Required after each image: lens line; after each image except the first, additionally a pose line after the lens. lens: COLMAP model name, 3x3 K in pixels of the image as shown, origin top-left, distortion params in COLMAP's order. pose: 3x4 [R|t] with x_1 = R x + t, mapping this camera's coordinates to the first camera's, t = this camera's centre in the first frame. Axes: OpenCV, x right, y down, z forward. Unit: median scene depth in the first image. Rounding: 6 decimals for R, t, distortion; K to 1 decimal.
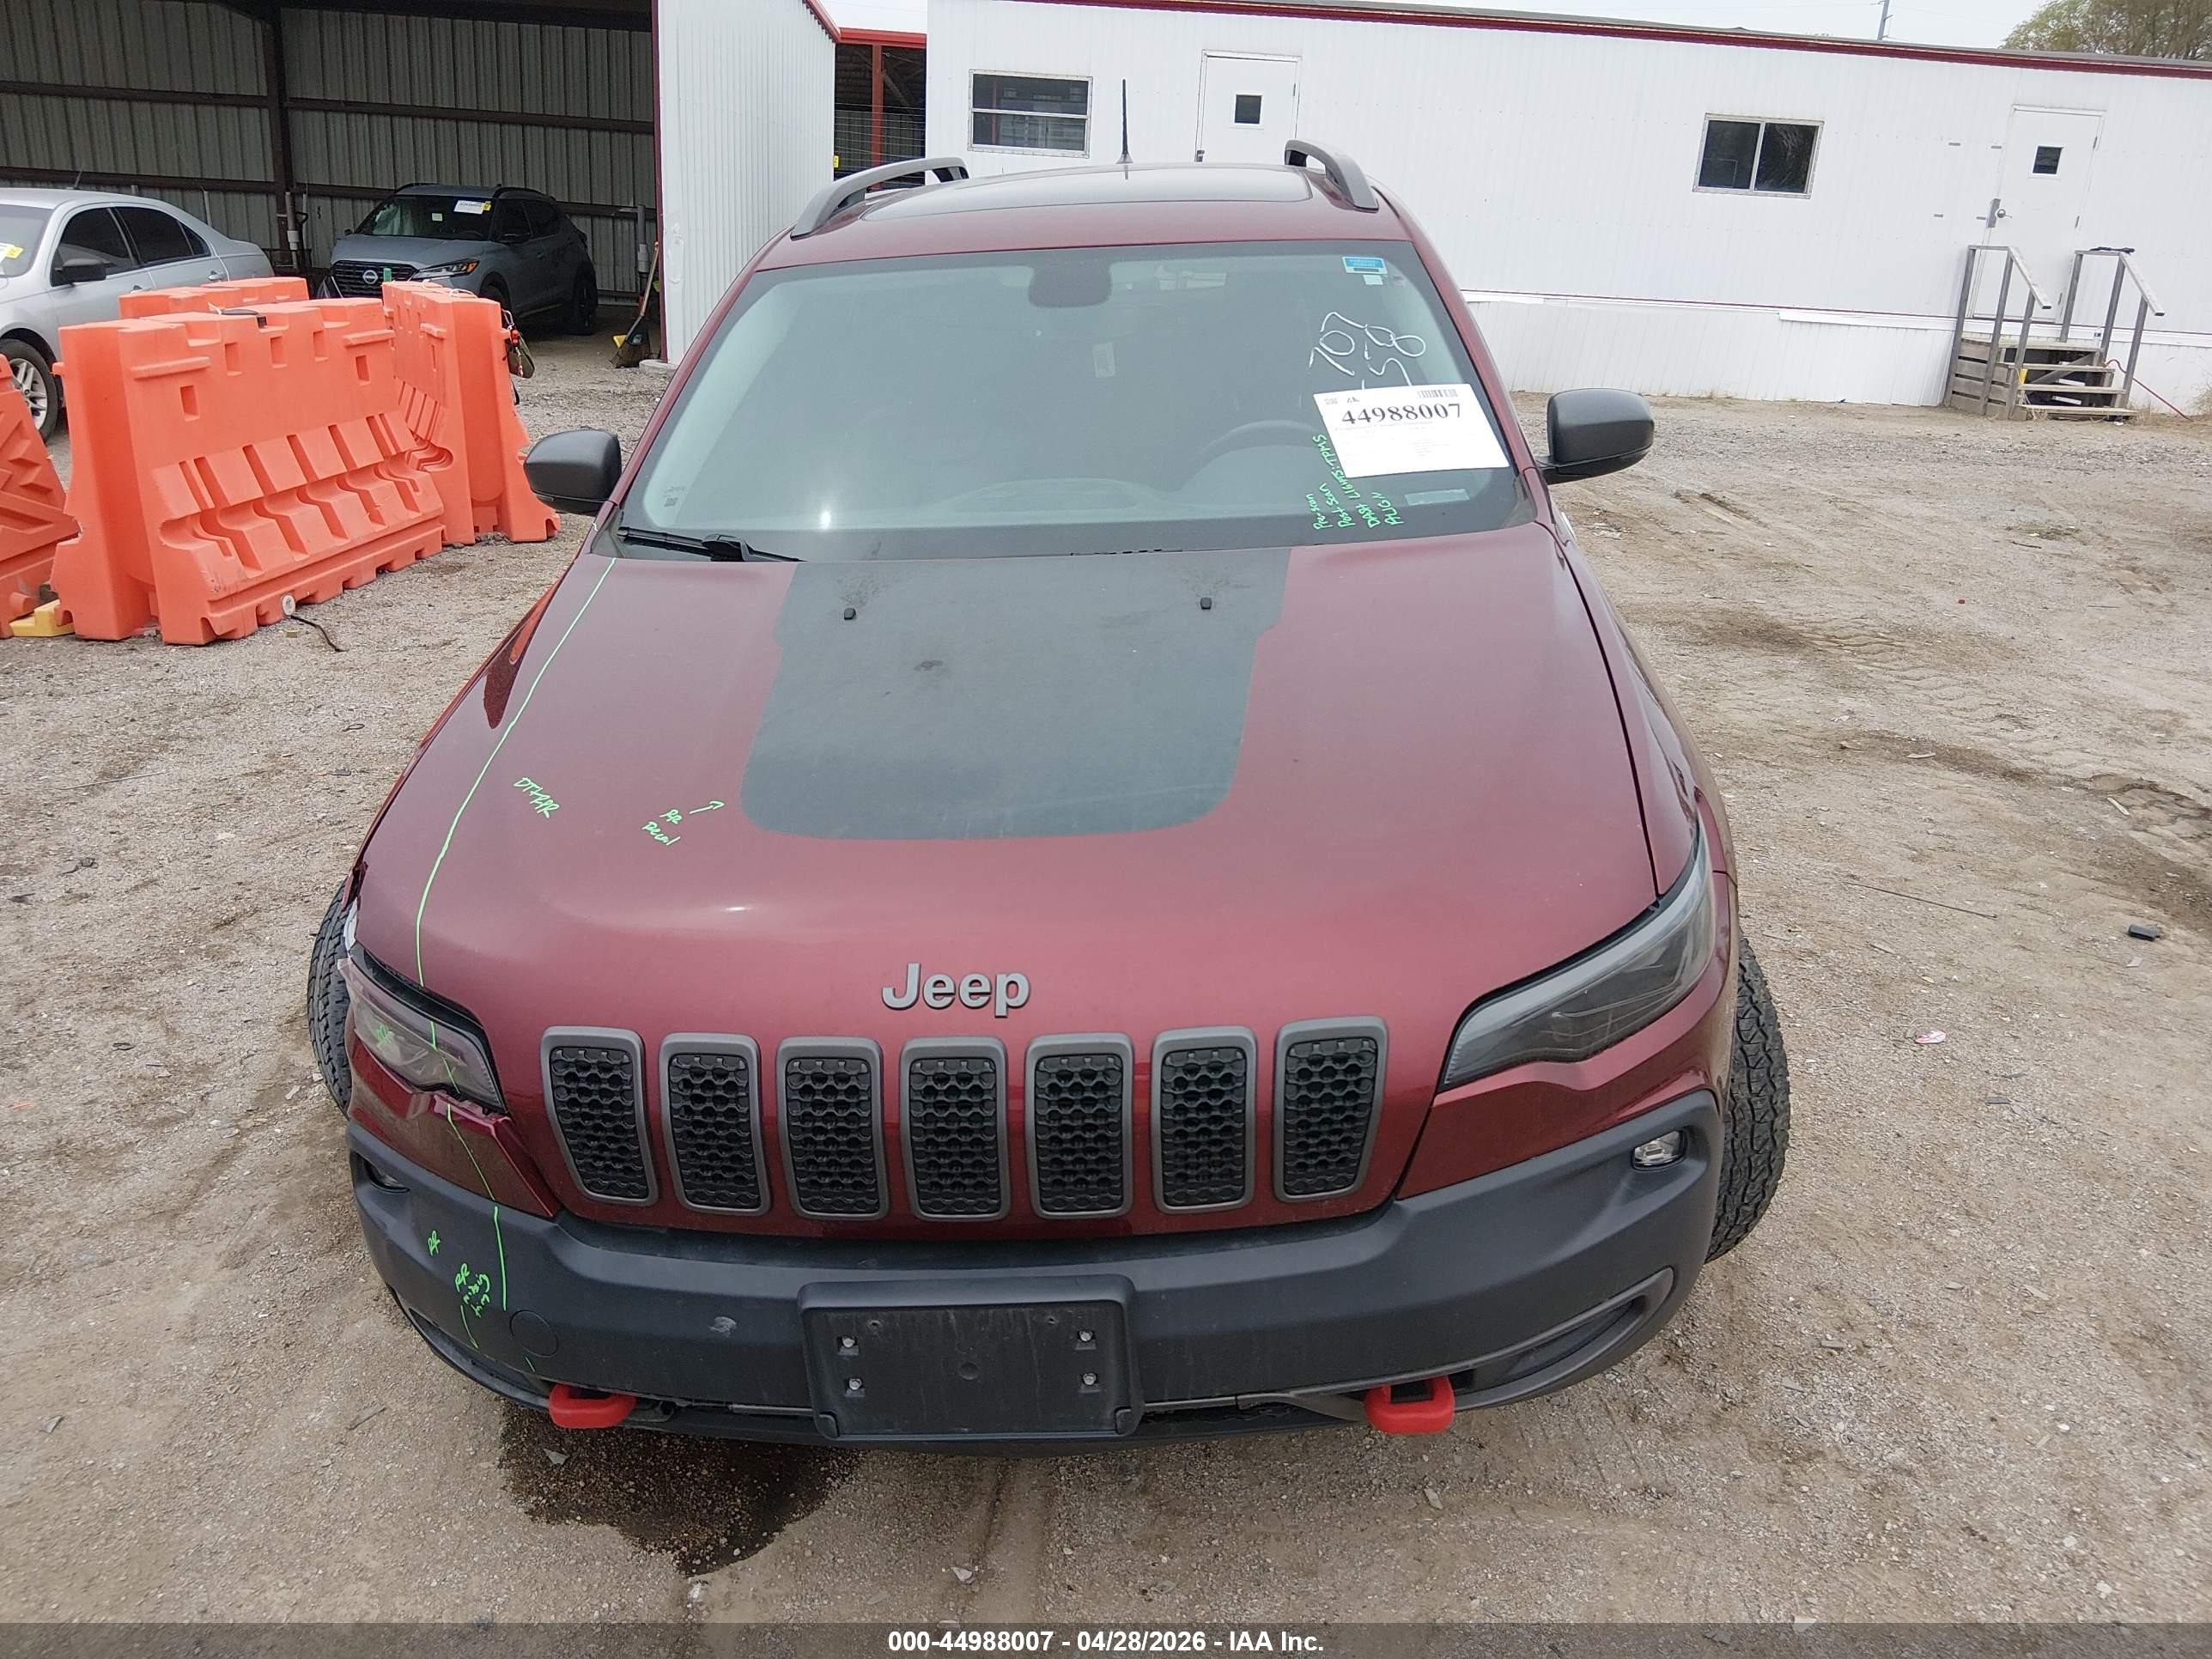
lens RADIAL K [[1669.8, 0, 1104.8], [0, 1669.8, 821.2], [0, 0, 1]] dist [0.106646, -0.182936]
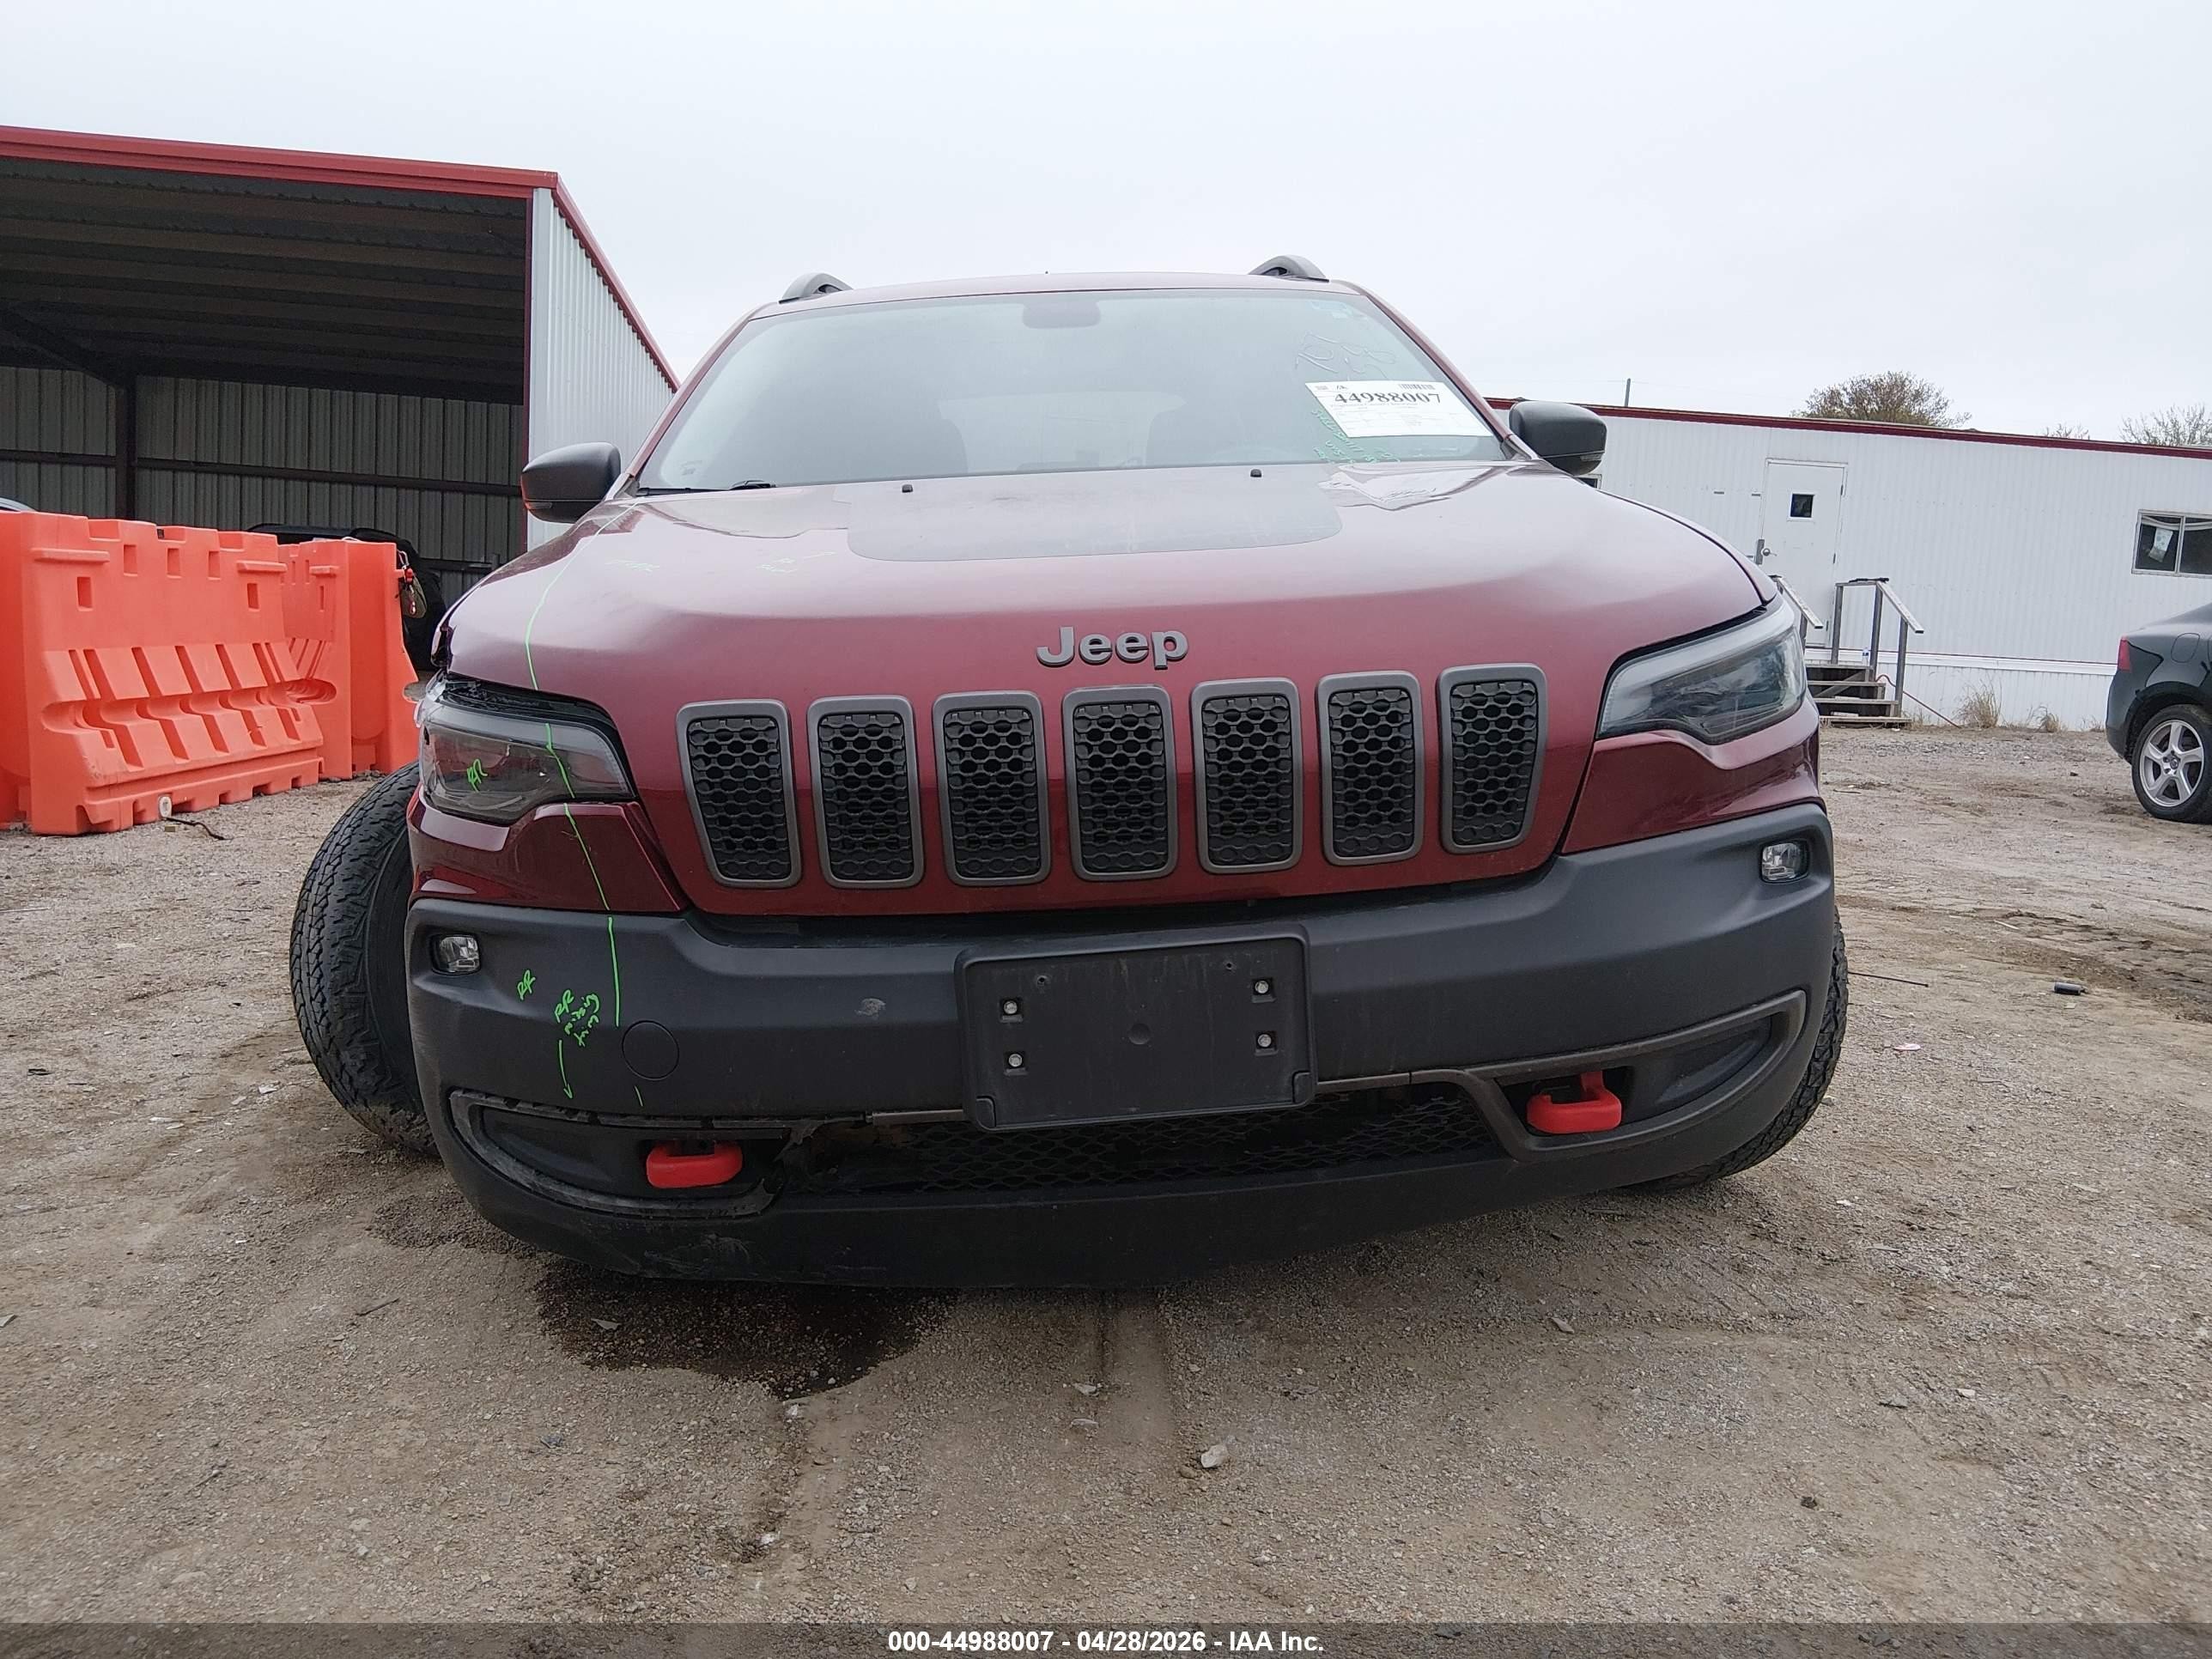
lens RADIAL K [[1674.4, 0, 1095.2], [0, 1674.4, 831.0], [0, 0, 1]] dist [0.104961, -0.186164]
pose [[0.994513, -0.012133, 0.103909, -0.118411], [0.035349, 0.973807, -0.224613, 0.249526], [-0.098462, 0.227053, 0.968892, 0.037768]]
